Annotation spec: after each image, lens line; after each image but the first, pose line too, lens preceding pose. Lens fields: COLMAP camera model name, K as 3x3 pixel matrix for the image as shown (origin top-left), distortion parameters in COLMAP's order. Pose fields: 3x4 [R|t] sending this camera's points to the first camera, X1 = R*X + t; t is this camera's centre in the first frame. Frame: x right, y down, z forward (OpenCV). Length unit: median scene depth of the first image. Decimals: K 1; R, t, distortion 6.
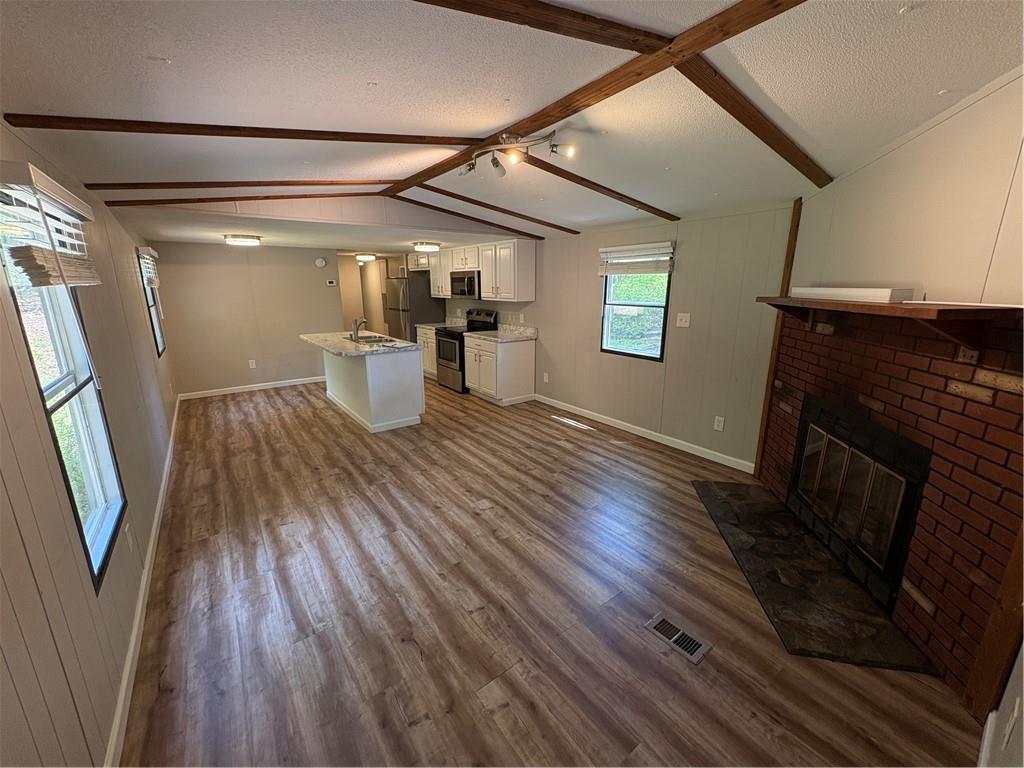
lens RADIAL K [[411.7, 0, 516.7], [0, 411.7, 387.1], [0, 0, 1]] dist [0.000537, -0.000395]
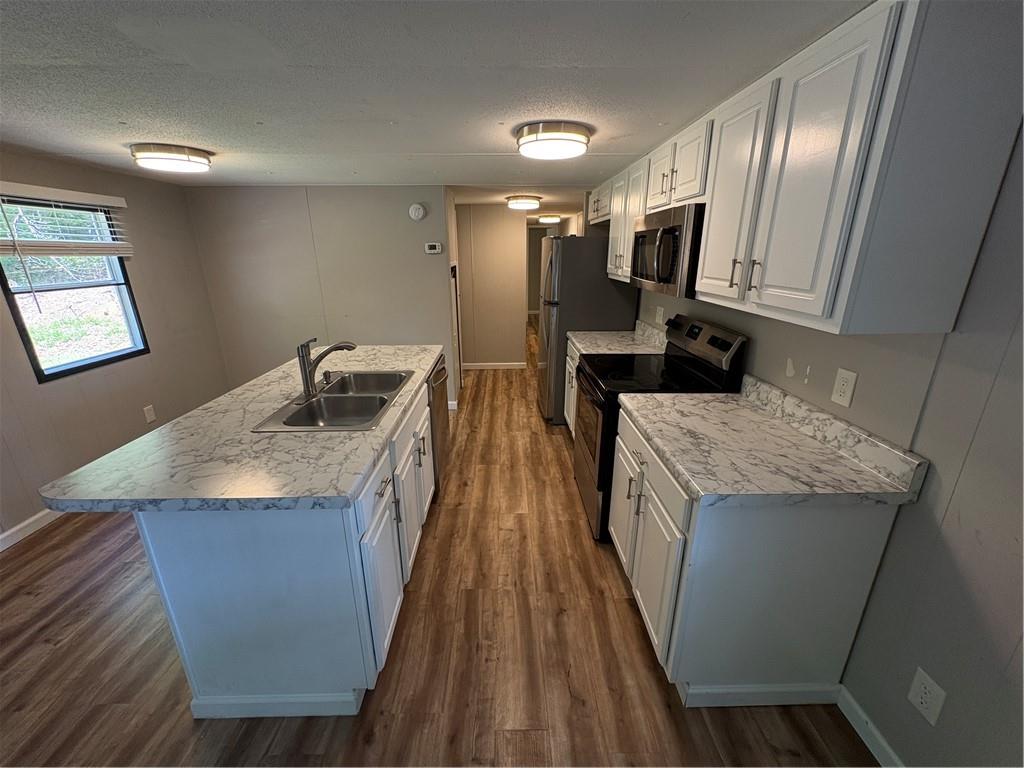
lens RADIAL K [[411.7, 0, 514.4], [0, 411.7, 383.8], [0, 0, 1]] dist [0.000537, -0.000395]
pose [[0.812994, 0.177136, -0.554674, -0.012066], [-0.139288, 0.984110, 0.110121, -0.157850], [0.565367, -0.012268, 0.824749, 0.635305]]
